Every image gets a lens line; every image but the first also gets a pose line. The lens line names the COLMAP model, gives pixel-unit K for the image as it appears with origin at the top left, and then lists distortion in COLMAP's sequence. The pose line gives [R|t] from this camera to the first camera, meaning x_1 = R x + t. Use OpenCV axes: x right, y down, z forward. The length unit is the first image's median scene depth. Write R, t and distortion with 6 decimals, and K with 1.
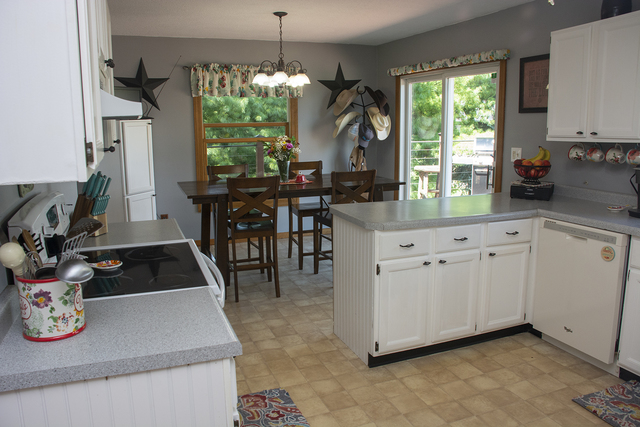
lens RADIAL K [[495.9, 0, 321.2], [0, 495.9, 209.6], [0, 0, 1]] dist [-0.083502, 0.012127]
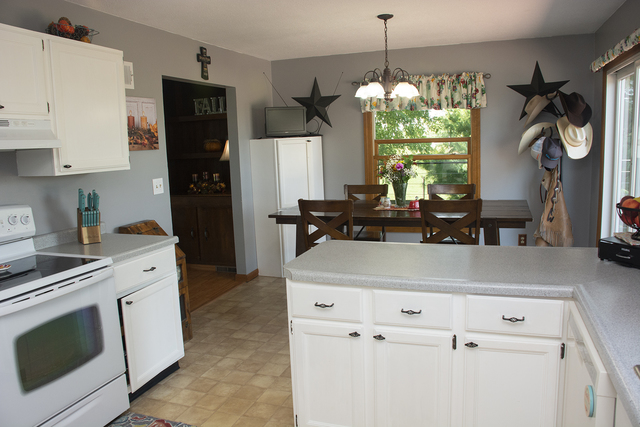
lens RADIAL K [[495.9, 0, 320.8], [0, 495.9, 215.9], [0, 0, 1]] dist [-0.083502, 0.012127]
pose [[0.761677, 0.081685, -0.642787, 0.358359], [-0.087731, 0.995888, 0.022598, -0.044552], [0.641990, 0.039180, 0.765712, 0.225375]]
